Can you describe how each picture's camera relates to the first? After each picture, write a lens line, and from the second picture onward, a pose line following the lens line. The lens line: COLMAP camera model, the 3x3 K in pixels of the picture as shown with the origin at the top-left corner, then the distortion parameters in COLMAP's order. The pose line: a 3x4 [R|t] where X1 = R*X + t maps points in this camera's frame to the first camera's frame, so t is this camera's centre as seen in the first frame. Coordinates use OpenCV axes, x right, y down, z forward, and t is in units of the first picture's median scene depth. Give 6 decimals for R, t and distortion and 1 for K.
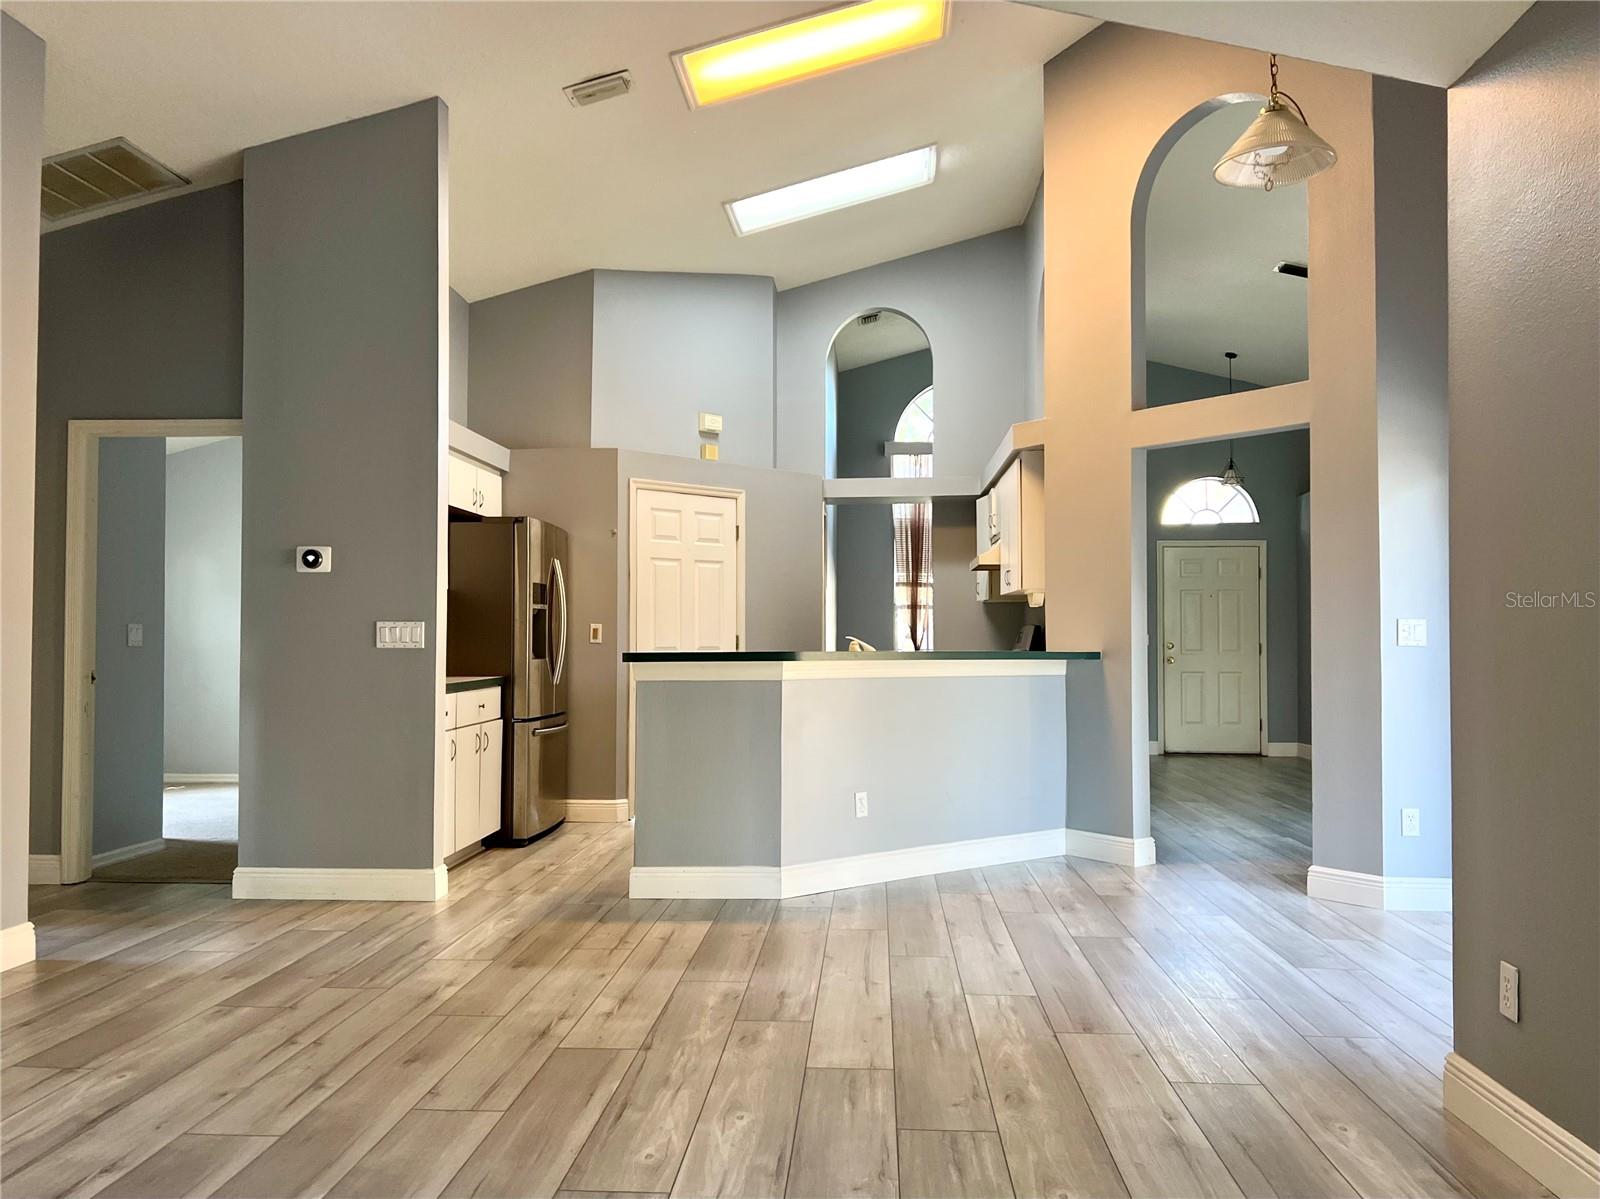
lens RADIAL K [[1240.3, 0, 791.6], [0, 1240.3, 594.6], [0, 0, 1]] dist [0.060279, -0.071531]
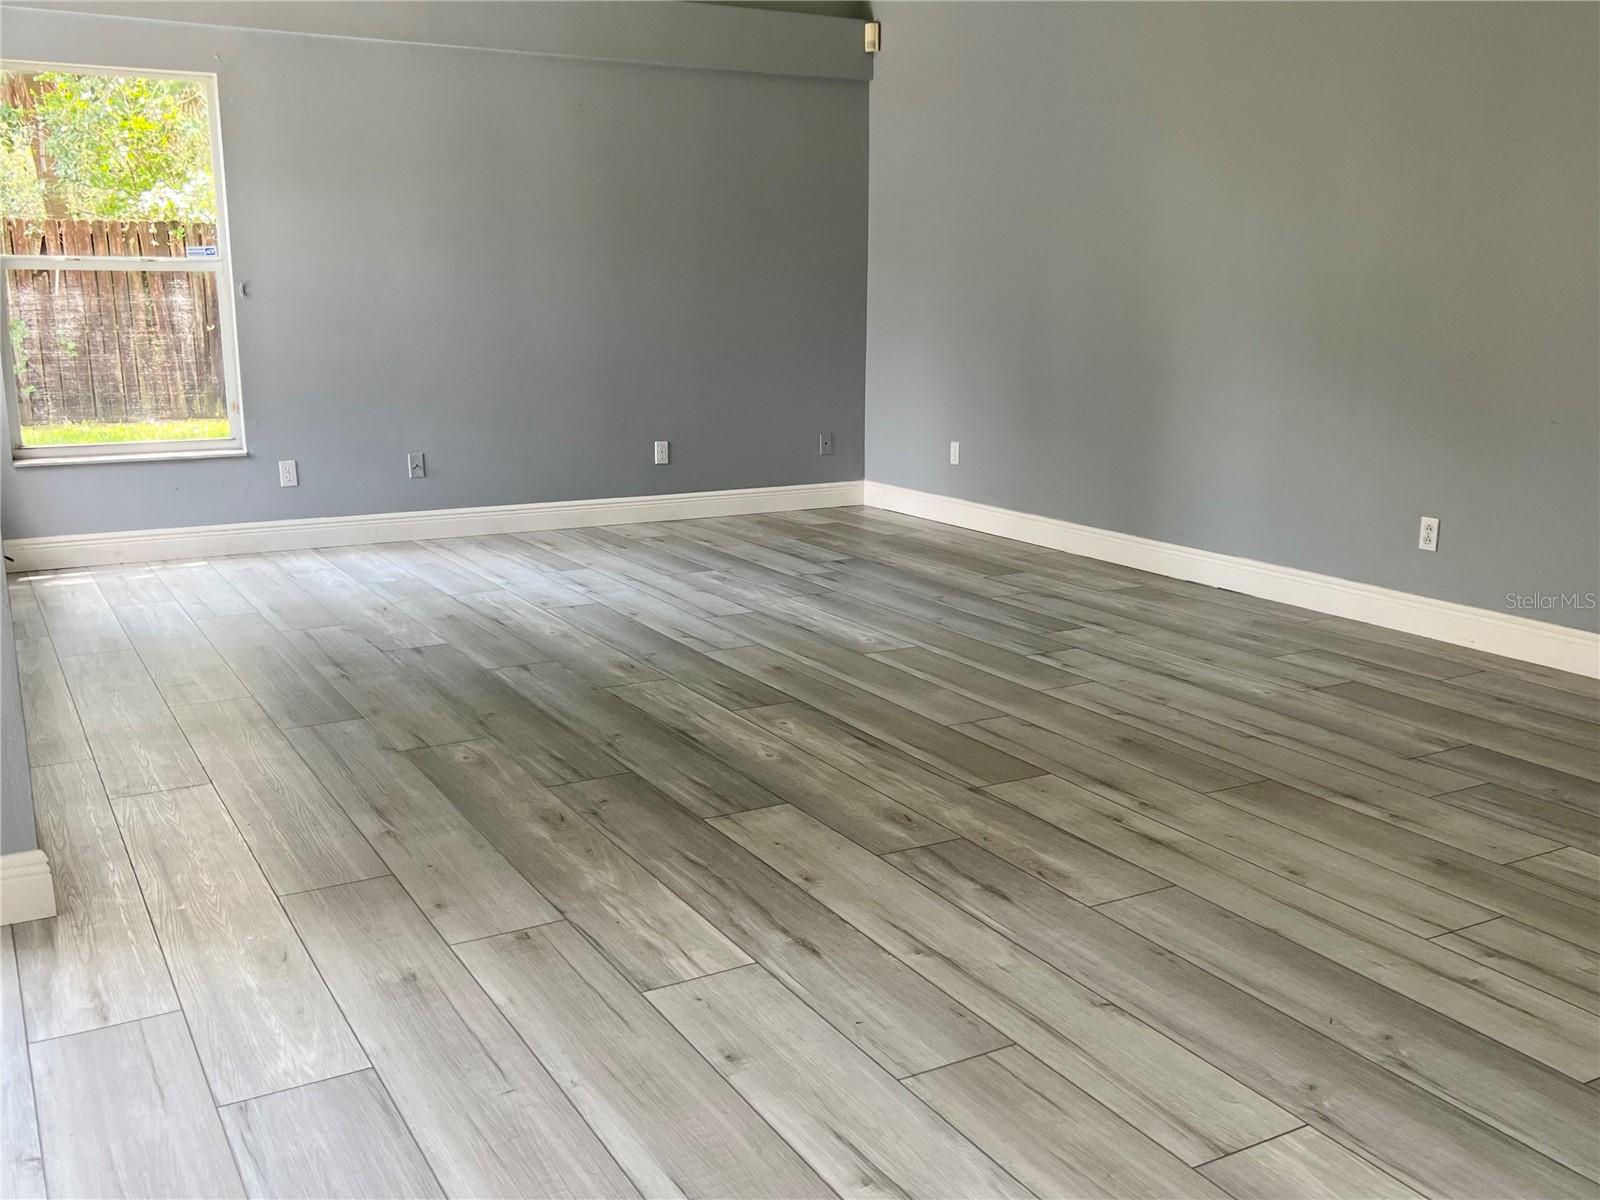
lens RADIAL K [[1485.9, 0, 812.8], [0, 1485.9, 601.2], [0, 0, 1]] dist [0.155011, -0.319284]
pose [[-0.829647, 0.111864, -0.546967, 0.531141], [0.016122, 0.984112, 0.176814, 0.038630], [0.558056, 0.137875, -0.818269, 1.735108]]
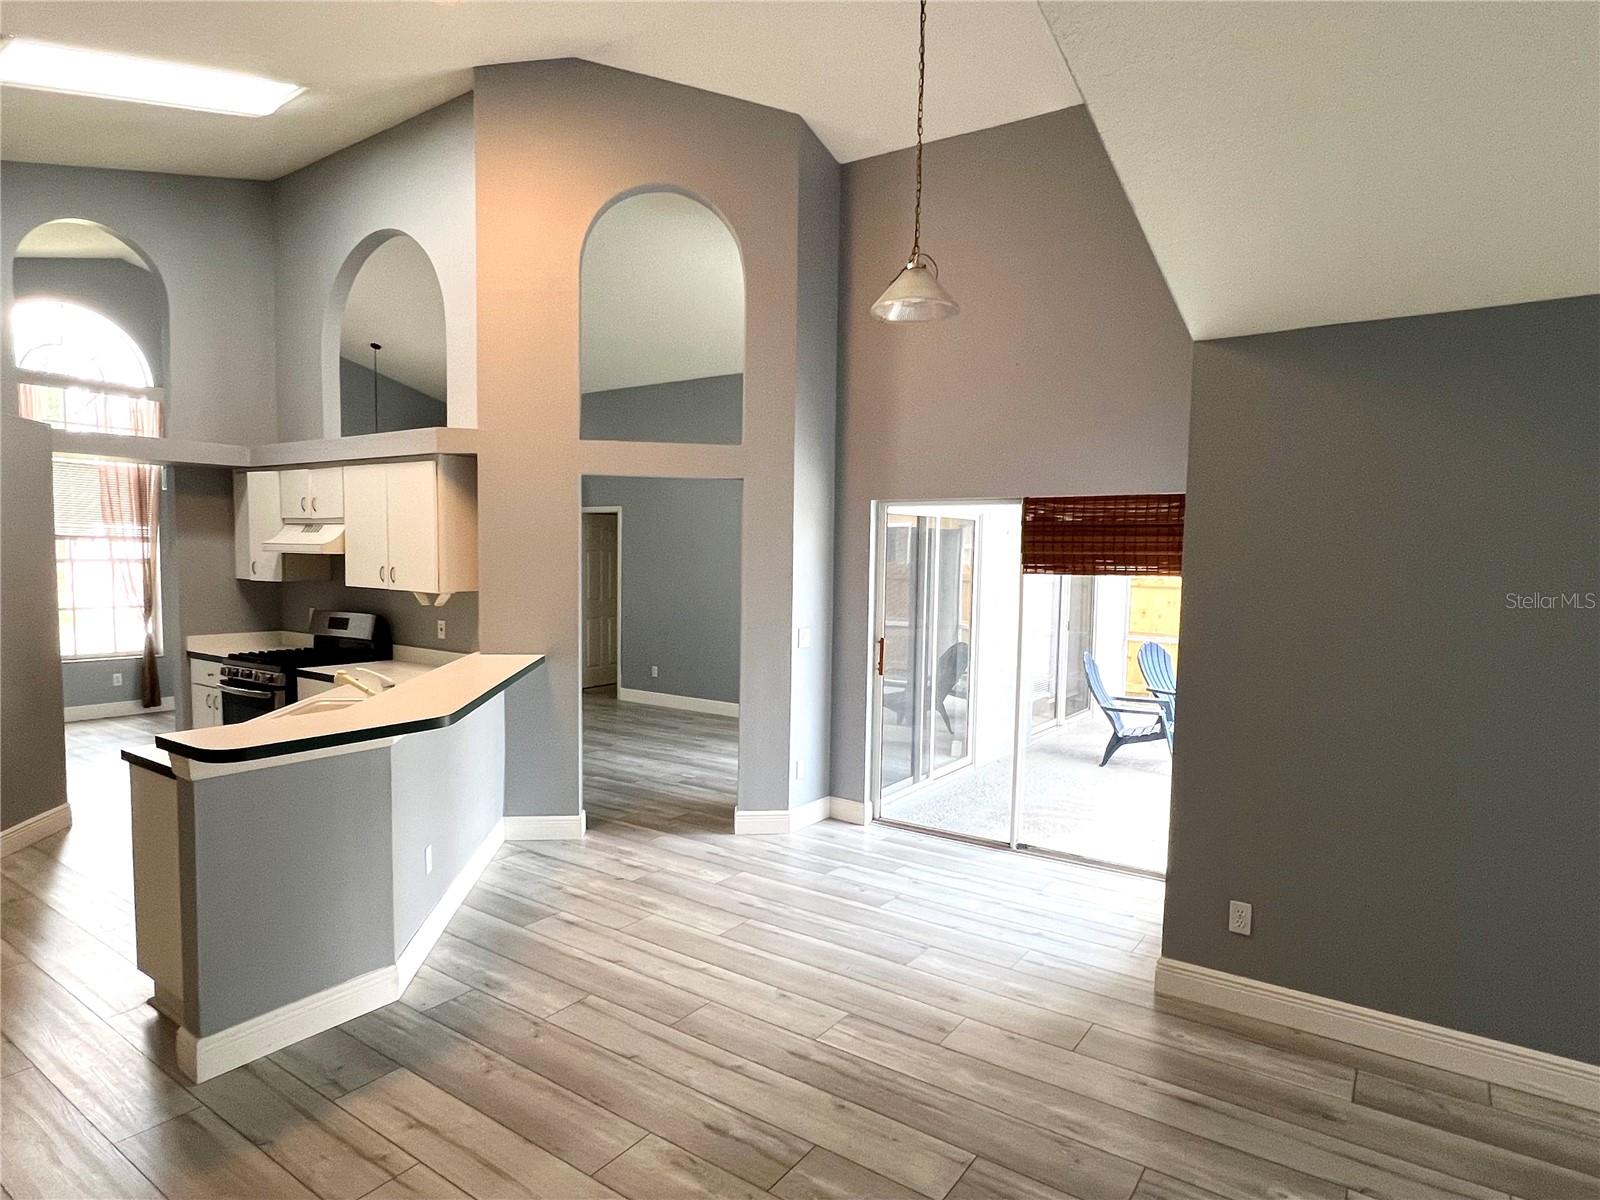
lens RADIAL K [[918.7, 0, 802.5], [0, 918.7, 620.2], [0, 0, 1]] dist [0.000094, -0.000725]
pose [[0.516844, -0.056900, 0.854187, -0.590748], [-0.047074, 0.994390, 0.094722, -0.132619], [-0.854785, -0.089166, 0.511266, 0.705224]]
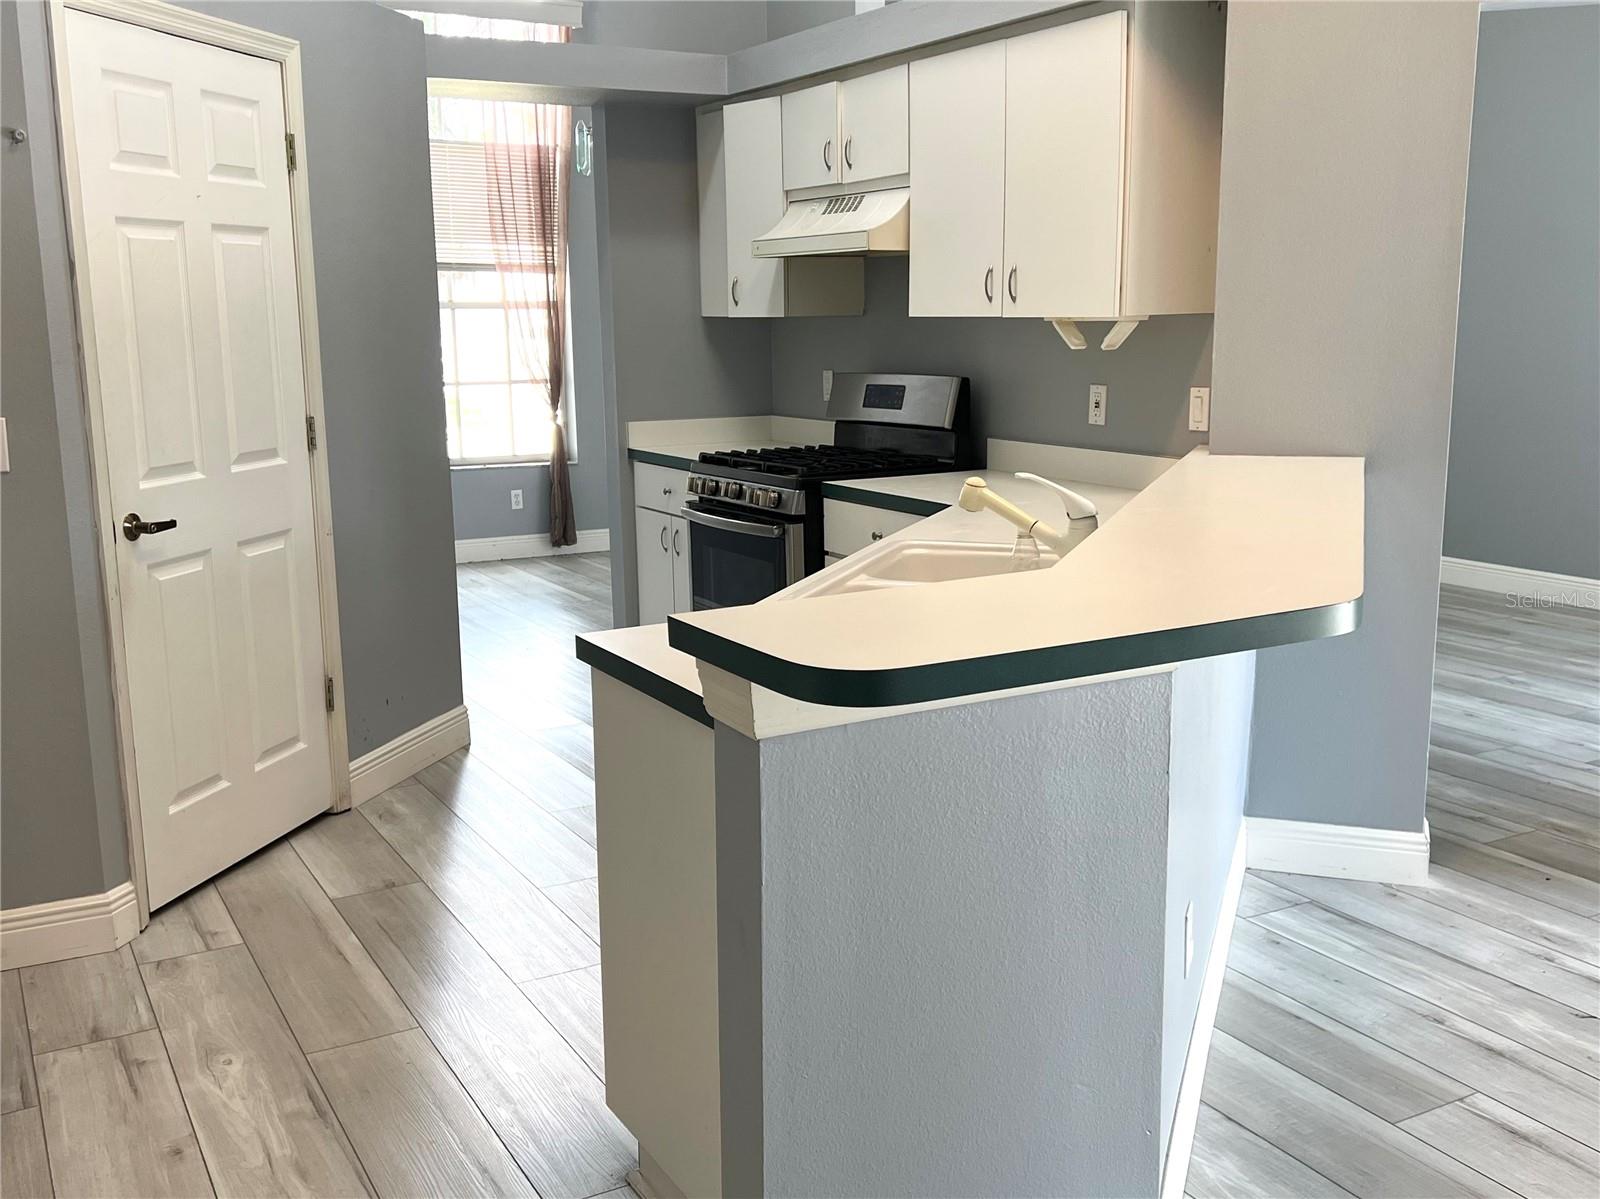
lens RADIAL K [[1485.9, 0, 812.8], [0, 1485.9, 600.7], [0, 0, 1]] dist [0.155011, -0.319284]
pose [[0.827463, -0.114595, 0.549702, -0.433843], [-0.009465, 0.975969, 0.217705, -0.040973], [-0.561440, -0.185345, 0.806494, 1.183957]]
